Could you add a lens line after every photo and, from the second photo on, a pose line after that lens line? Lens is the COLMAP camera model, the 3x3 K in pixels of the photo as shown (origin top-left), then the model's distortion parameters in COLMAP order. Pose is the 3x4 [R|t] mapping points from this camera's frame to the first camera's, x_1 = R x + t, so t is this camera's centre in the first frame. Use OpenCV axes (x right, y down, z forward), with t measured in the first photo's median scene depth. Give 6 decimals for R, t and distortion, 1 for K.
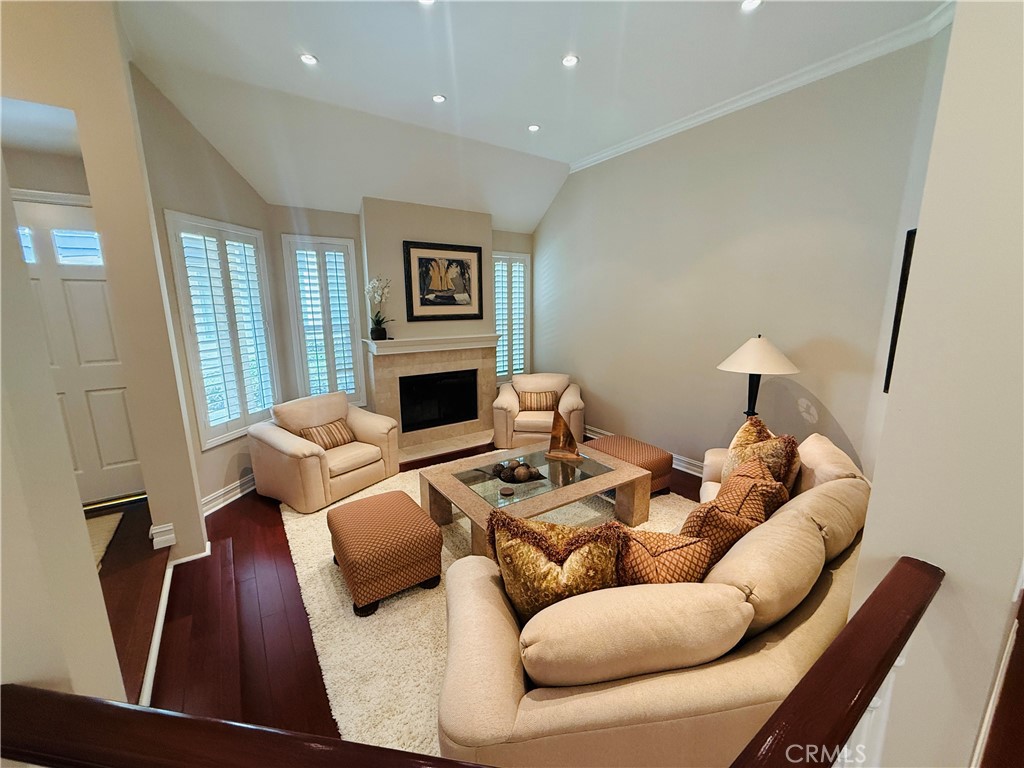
lens RADIAL K [[407.2, 0, 509.3], [0, 407.2, 385.3], [0, 0, 1]] dist [-0.002965, 0.000317]
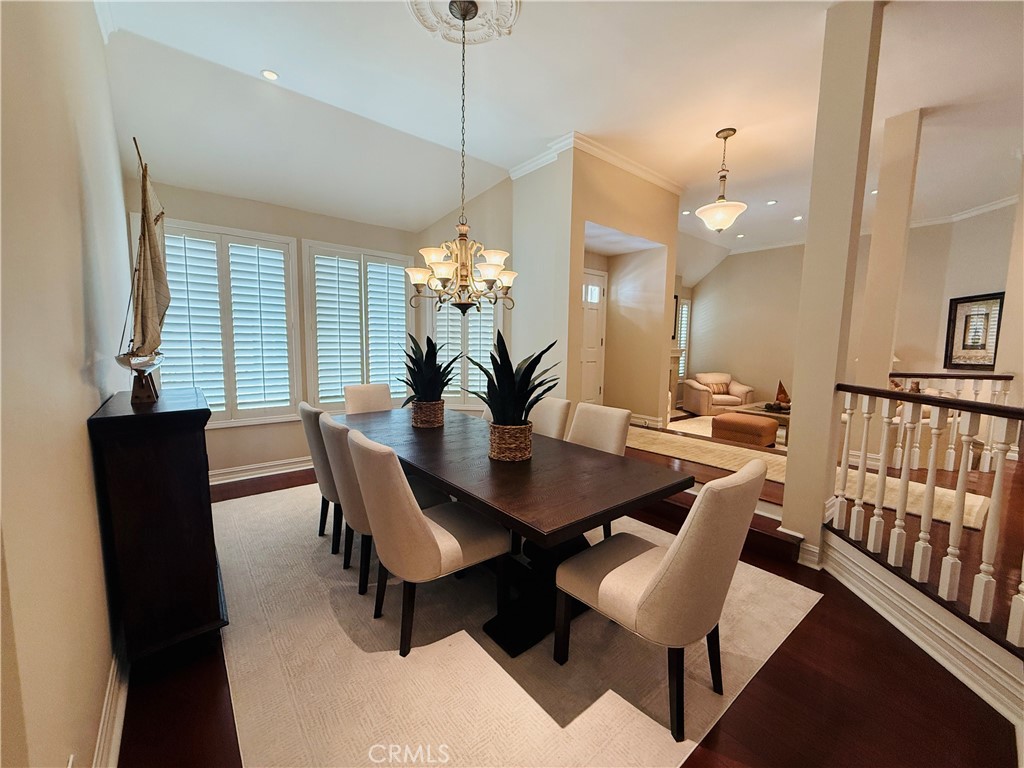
lens RADIAL K [[407.2, 0, 509.8], [0, 407.2, 387.6], [0, 0, 1]] dist [-0.002965, 0.000317]
pose [[0.996729, 0.012622, 0.079829, -0.906388], [-0.005737, 0.996287, -0.085898, 0.182237], [-0.080617, 0.085159, 0.993101, -0.565957]]
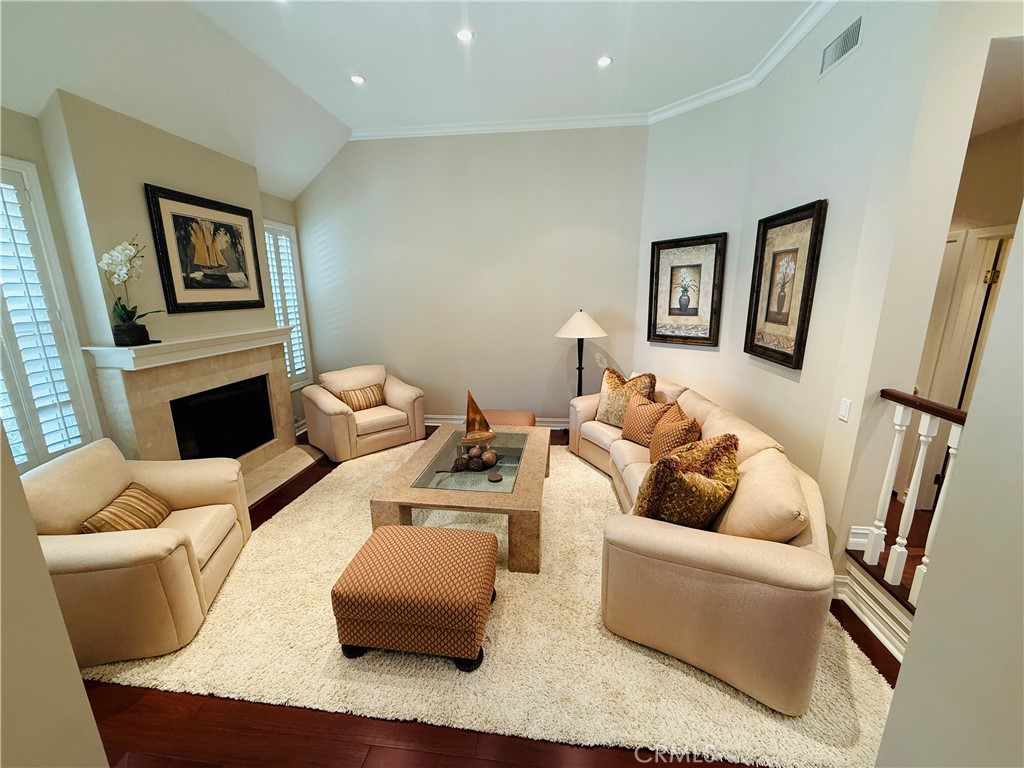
lens RADIAL K [[407.2, 0, 512.5], [0, 407.2, 384.7], [0, 0, 1]] dist [-0.002965, 0.000317]
pose [[0.661455, -0.168481, 0.730816, -0.364116], [0.149579, 0.984499, 0.091582, -0.022386], [-0.734918, 0.048737, 0.676403, 0.166487]]
